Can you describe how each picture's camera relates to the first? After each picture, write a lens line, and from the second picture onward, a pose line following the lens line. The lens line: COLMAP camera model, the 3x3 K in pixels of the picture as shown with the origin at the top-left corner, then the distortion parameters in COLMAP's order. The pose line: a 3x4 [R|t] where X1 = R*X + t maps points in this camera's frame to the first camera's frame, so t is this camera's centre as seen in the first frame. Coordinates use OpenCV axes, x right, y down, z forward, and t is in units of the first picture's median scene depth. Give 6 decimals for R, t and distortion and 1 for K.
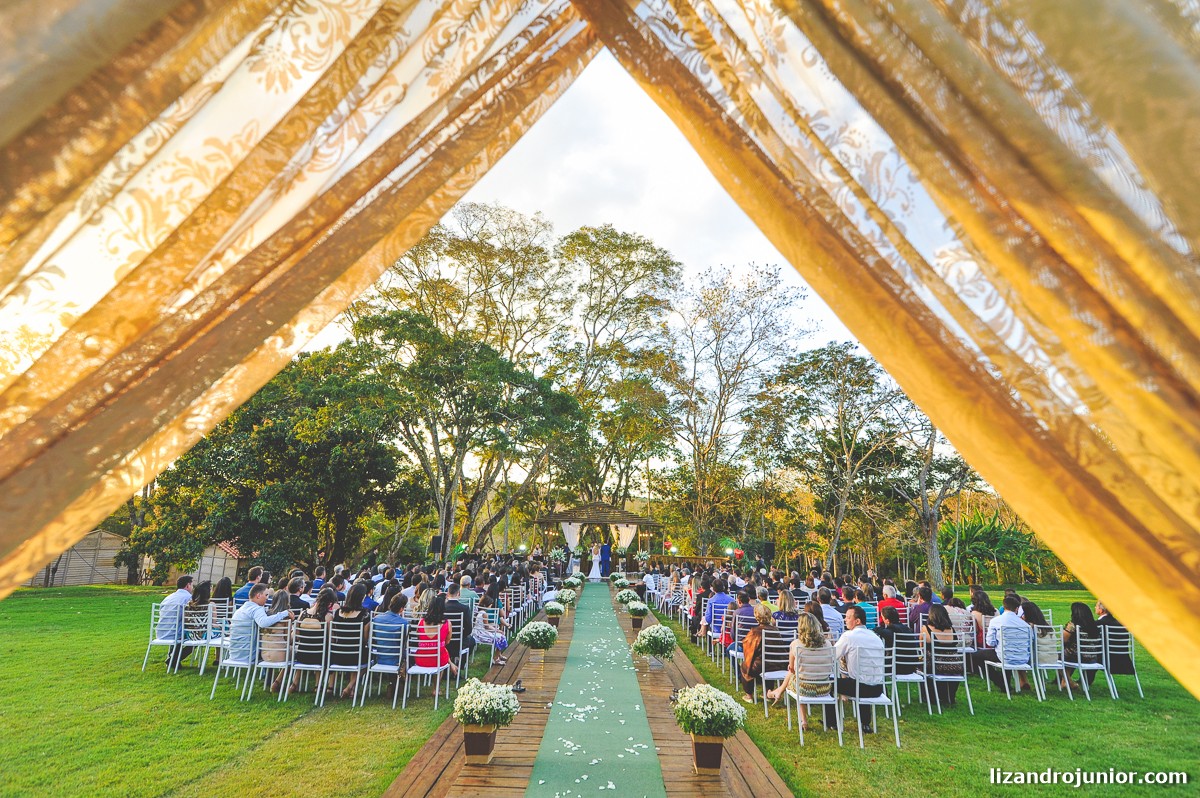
lens RADIAL K [[593.7, 0, 618.2], [0, 593.7, 395.0], [0, 0, 1]] dist [-0.020277, 0.000524]
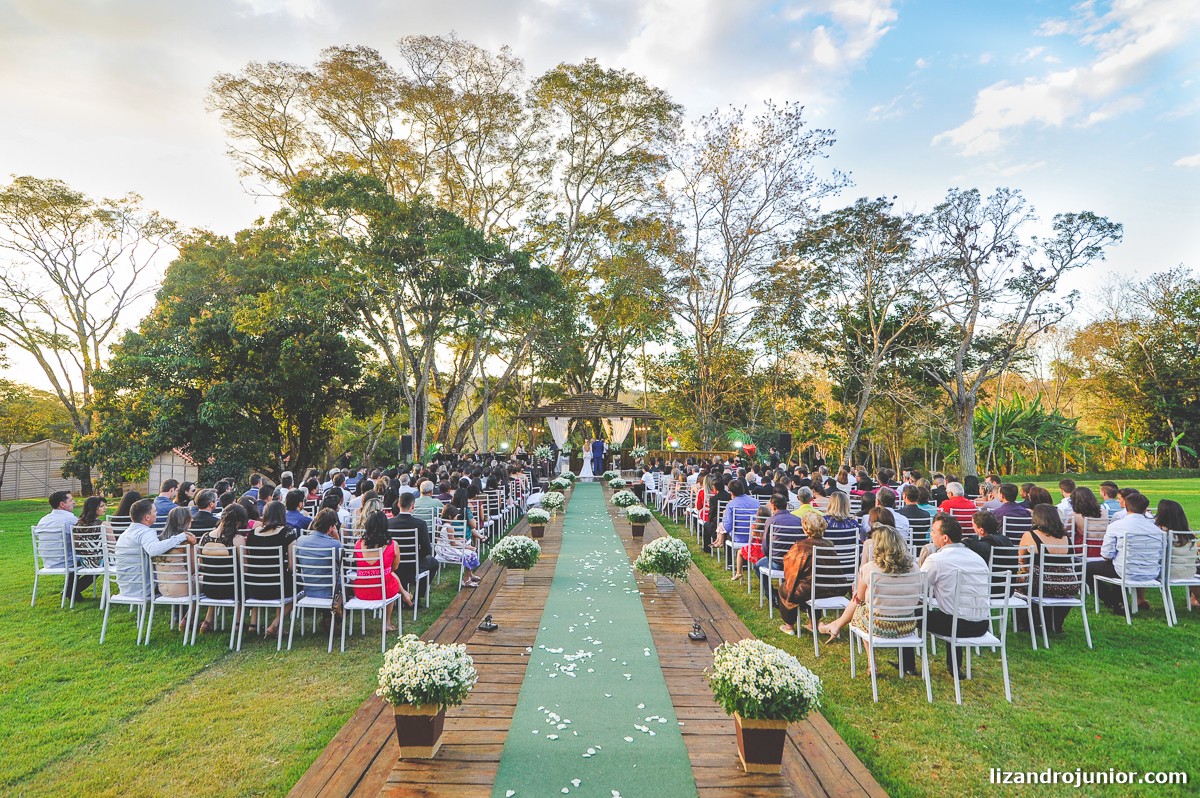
lens RADIAL K [[593.7, 0, 618.2], [0, 593.7, 395.0], [0, 0, 1]] dist [-0.020277, 0.000524]
pose [[0.999620, -0.021627, 0.017071, -0.003771], [0.018438, 0.985479, 0.168792, 0.036260], [-0.020473, -0.168413, 0.985504, 0.136745]]
